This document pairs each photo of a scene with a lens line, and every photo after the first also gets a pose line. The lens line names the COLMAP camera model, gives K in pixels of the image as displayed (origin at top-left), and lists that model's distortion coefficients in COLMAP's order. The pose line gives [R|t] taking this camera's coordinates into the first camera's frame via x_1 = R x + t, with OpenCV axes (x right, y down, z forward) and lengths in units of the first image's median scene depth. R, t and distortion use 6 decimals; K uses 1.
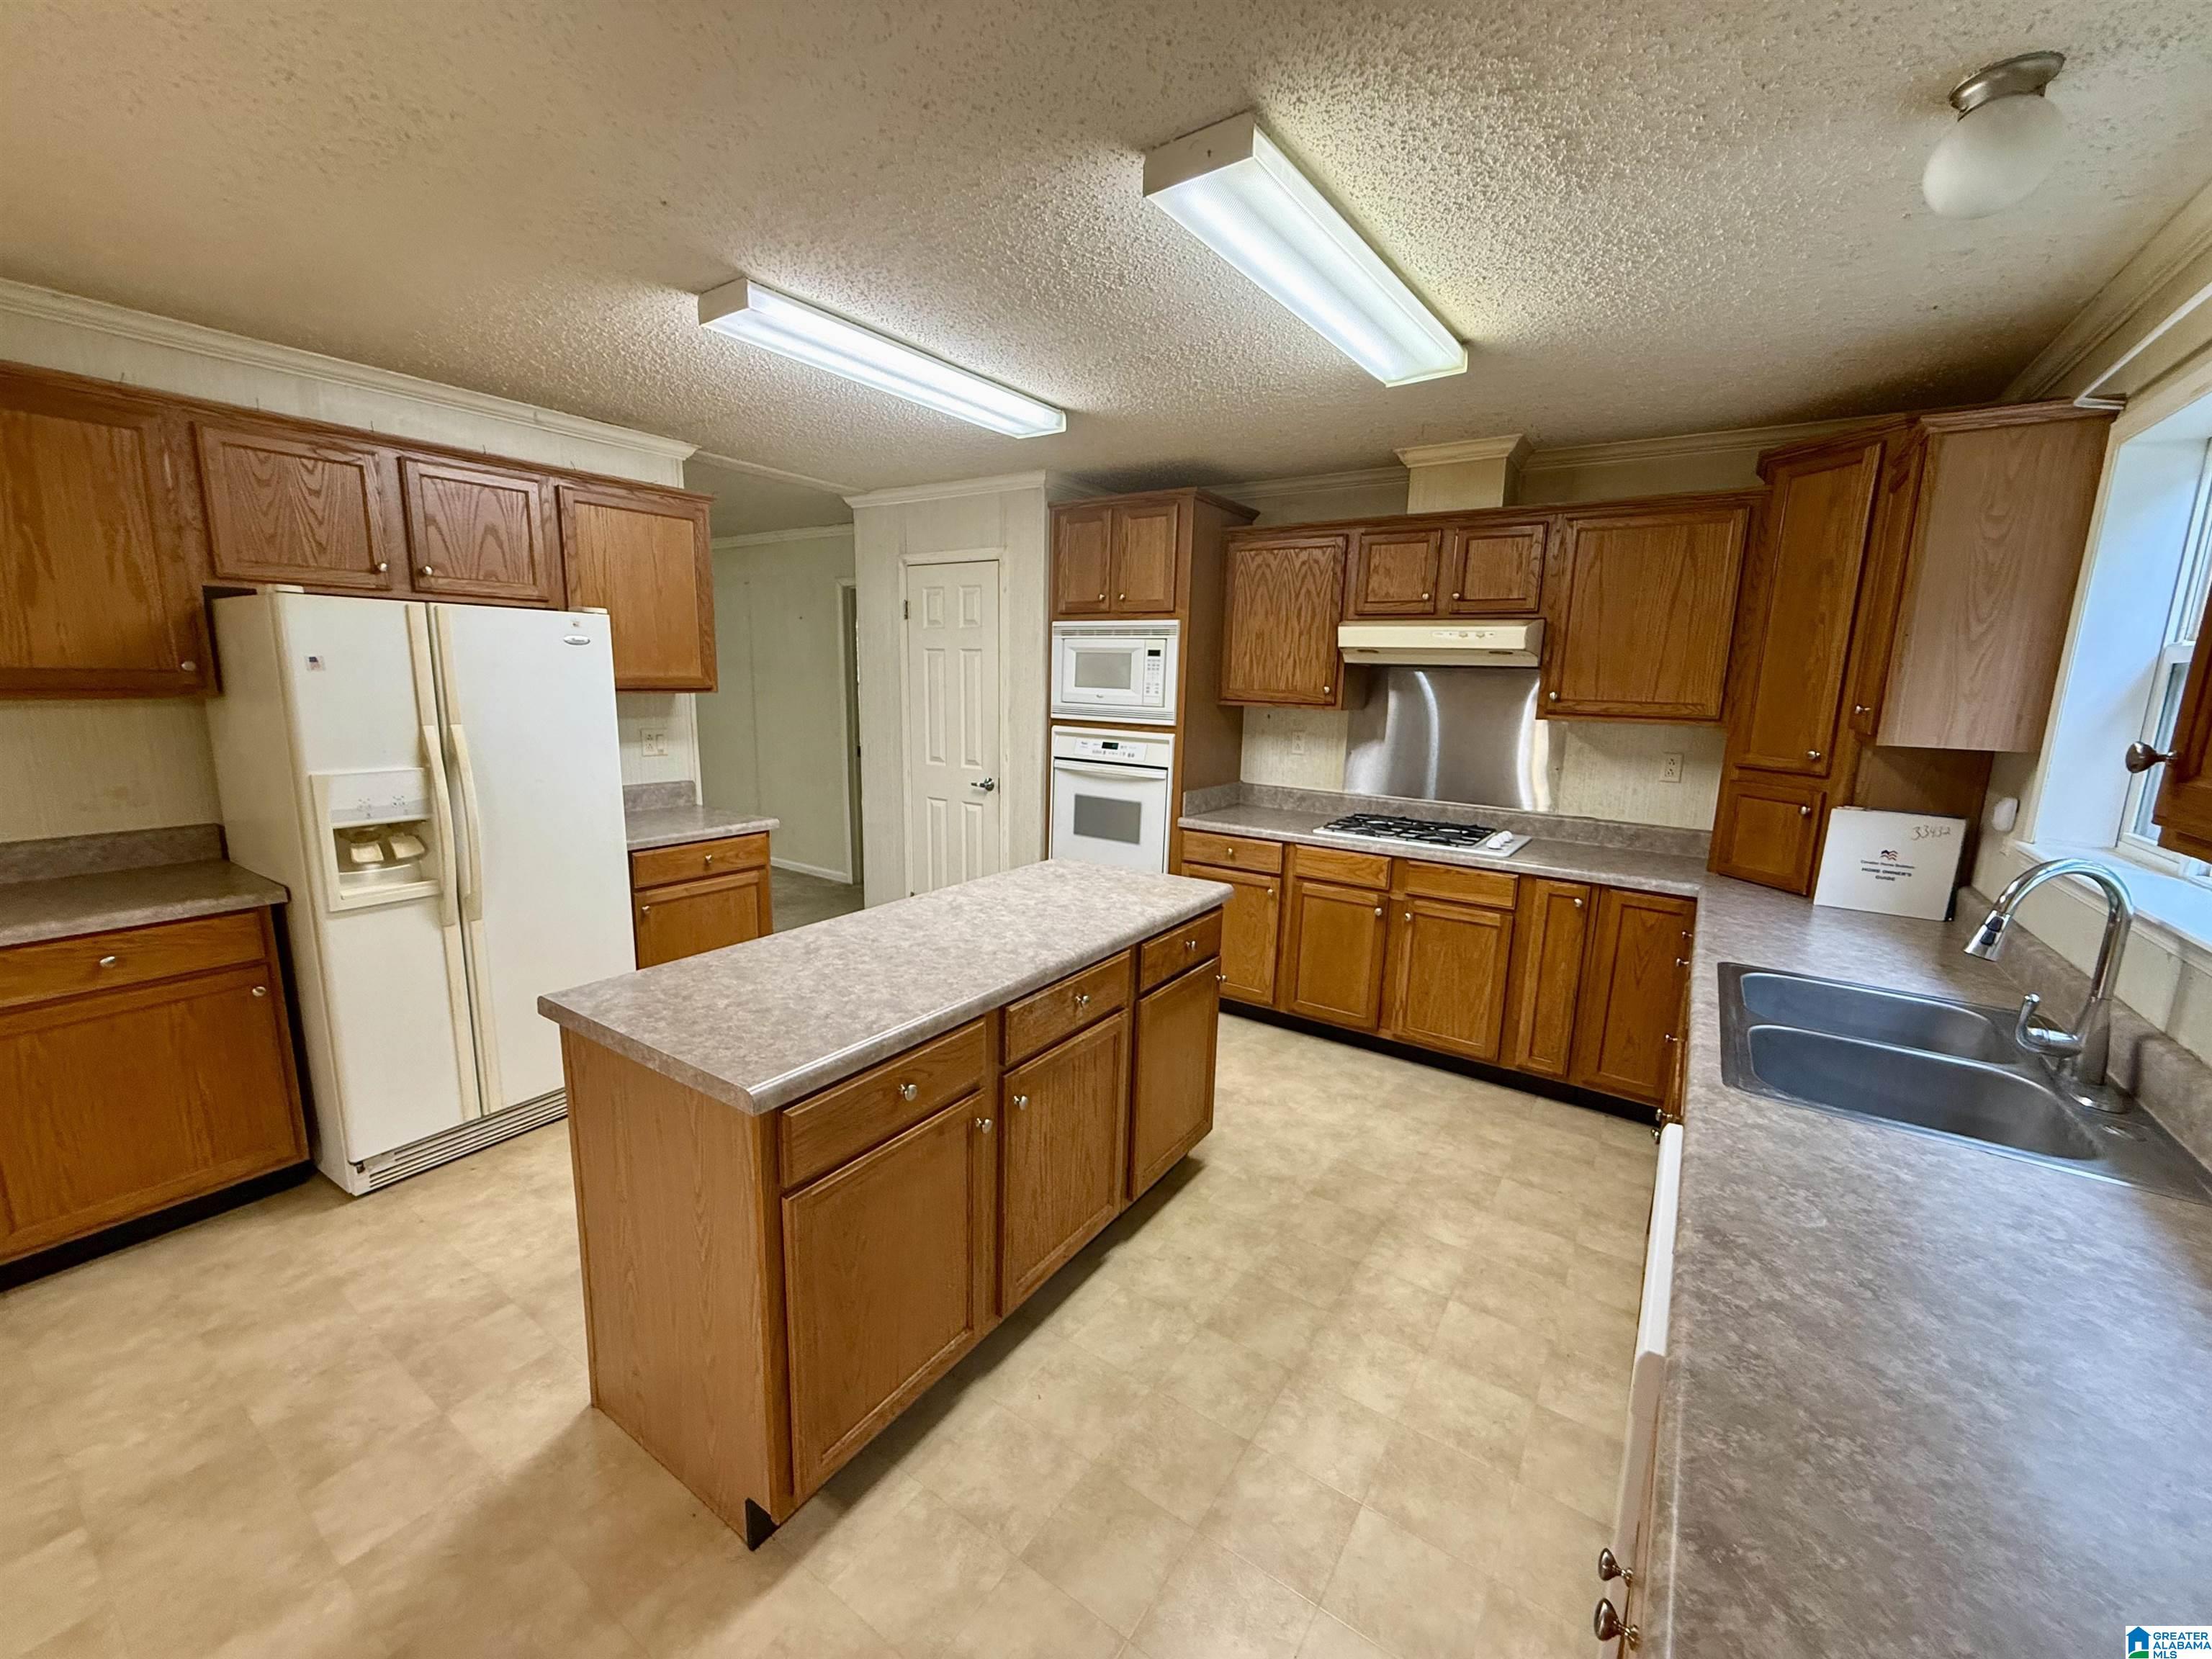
lens RADIAL K [[889.1, 0, 1106.0], [0, 889.1, 829.5], [0, 0, 1]] dist [0.001187, 0.000056]
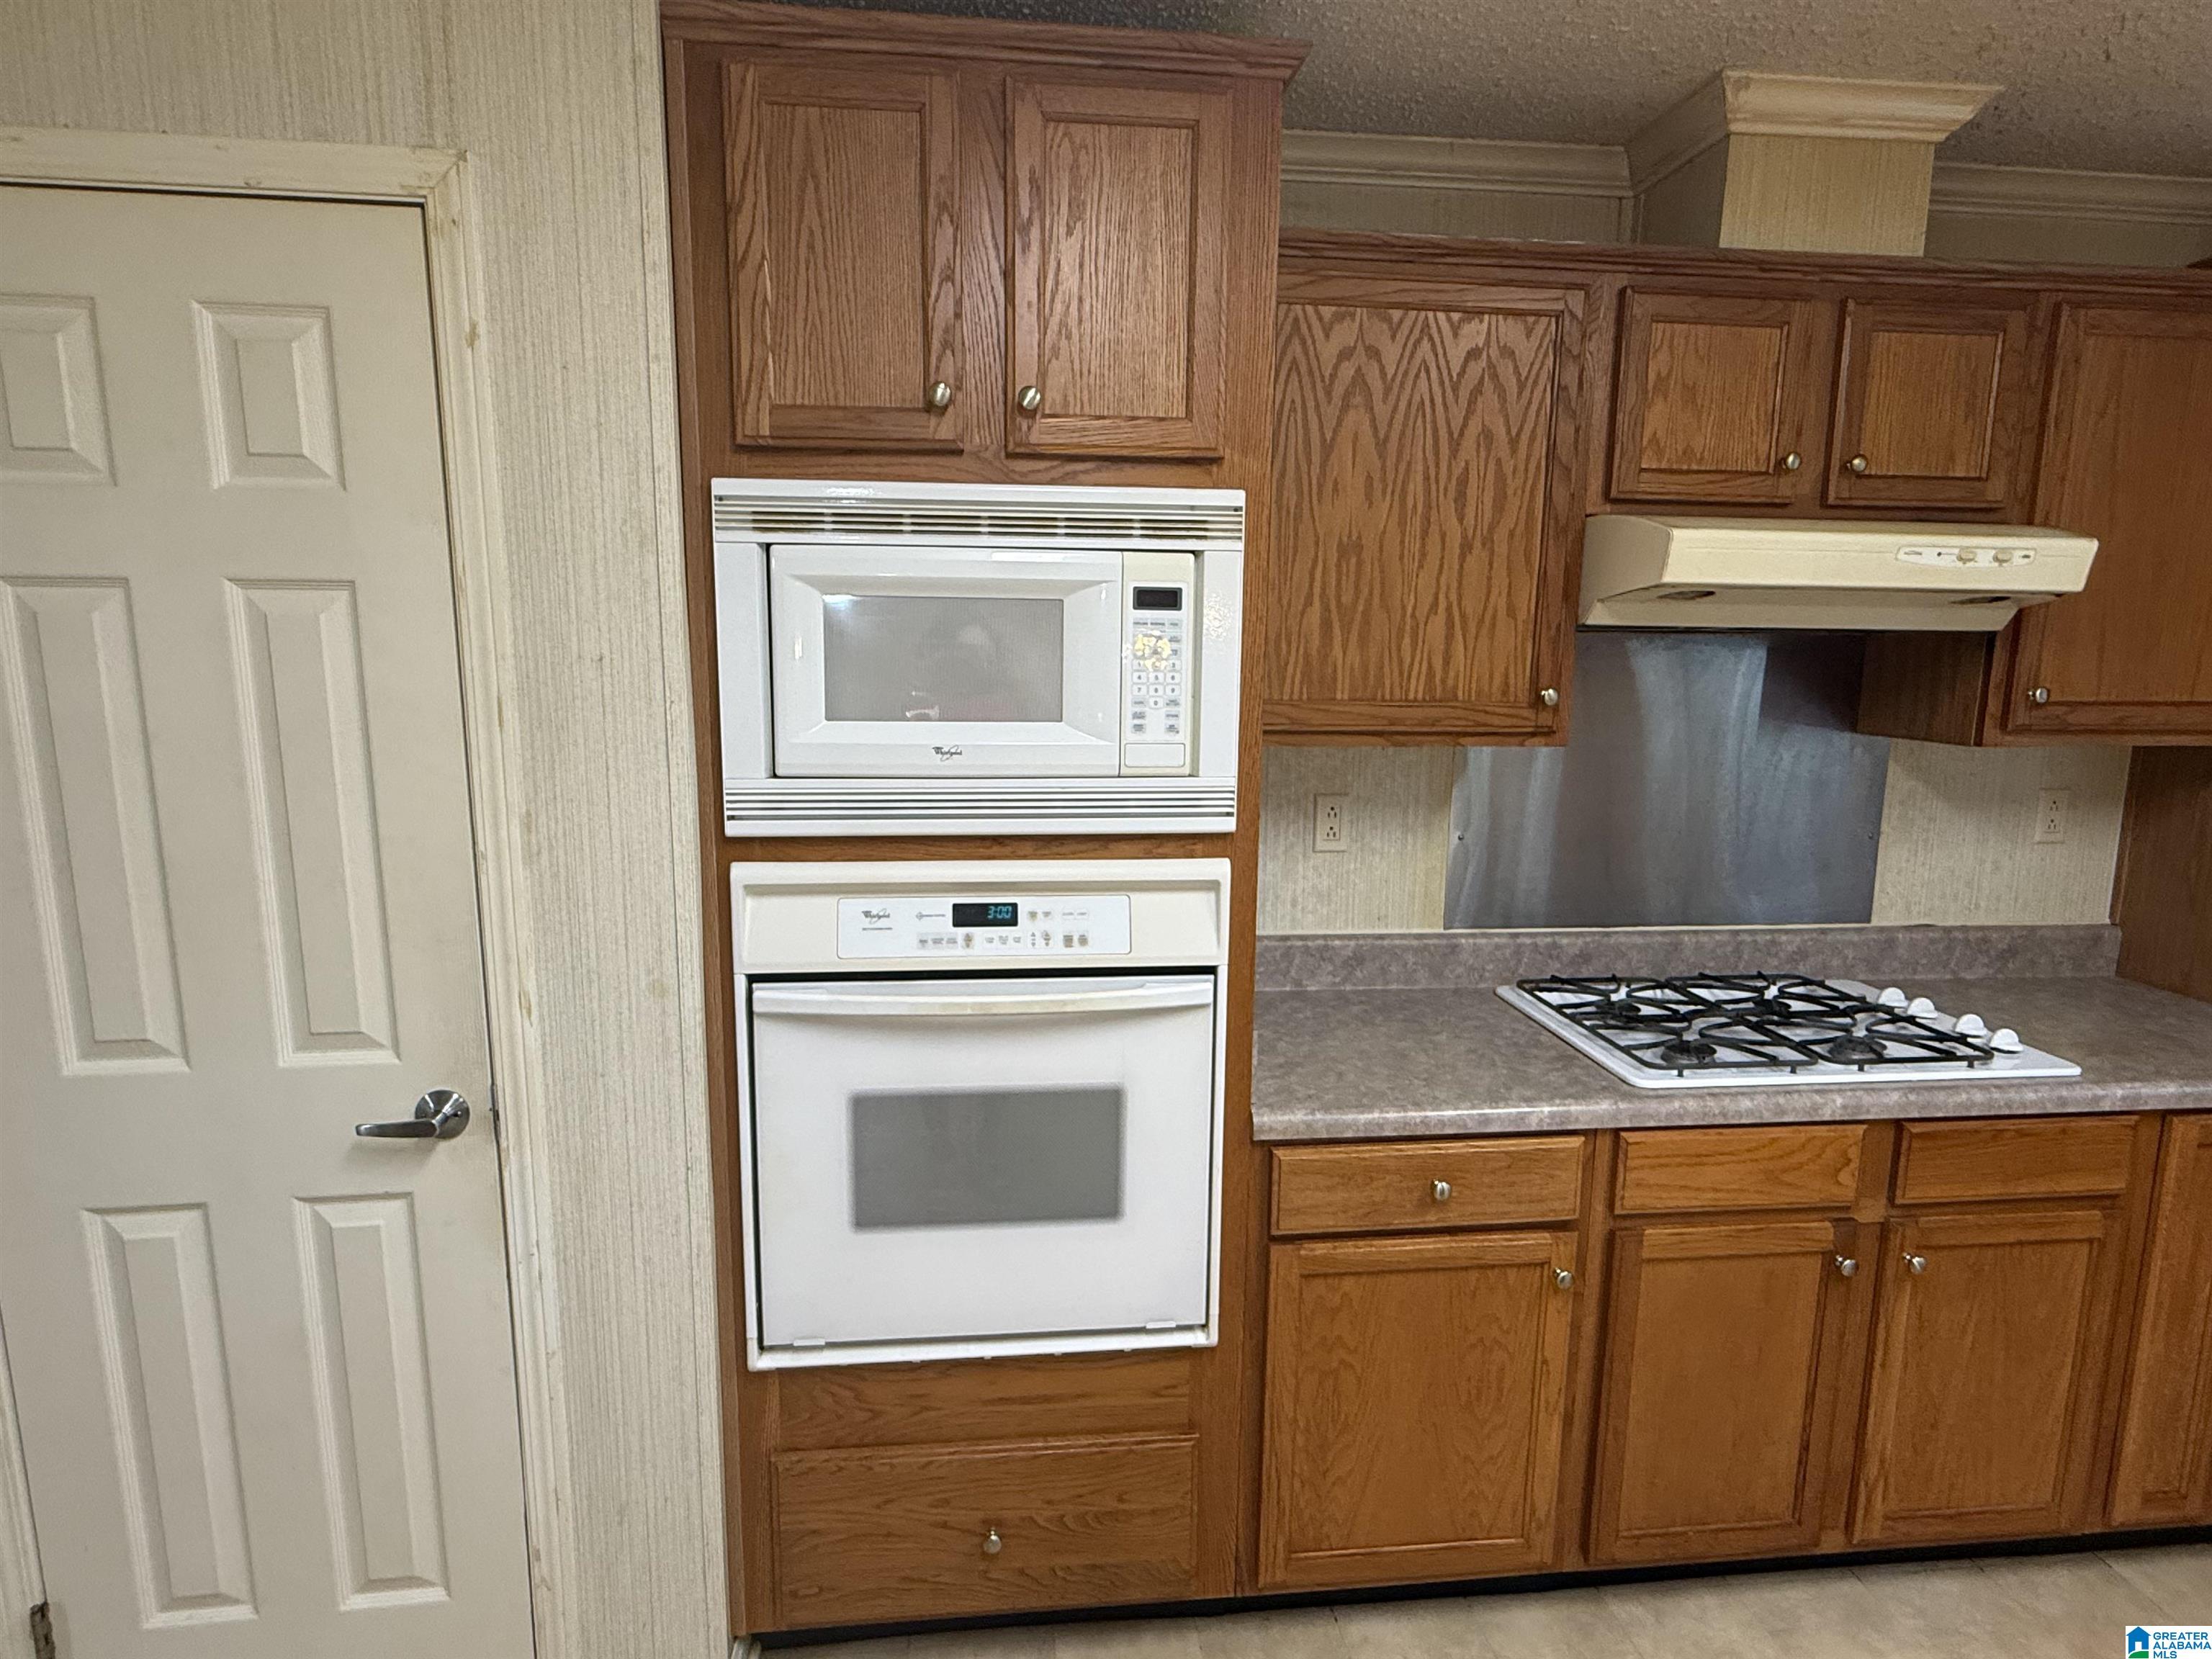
lens RADIAL K [[1192.5, 0, 1106.0], [0, 1192.5, 829.5], [0, 0, 1]] dist [0.000840, -0.000306]
pose [[0.766625, -0.118342, 0.631095, -0.217424], [0.123111, 0.991725, 0.036417, -0.136677], [-0.630182, 0.049777, 0.774850, 0.696657]]
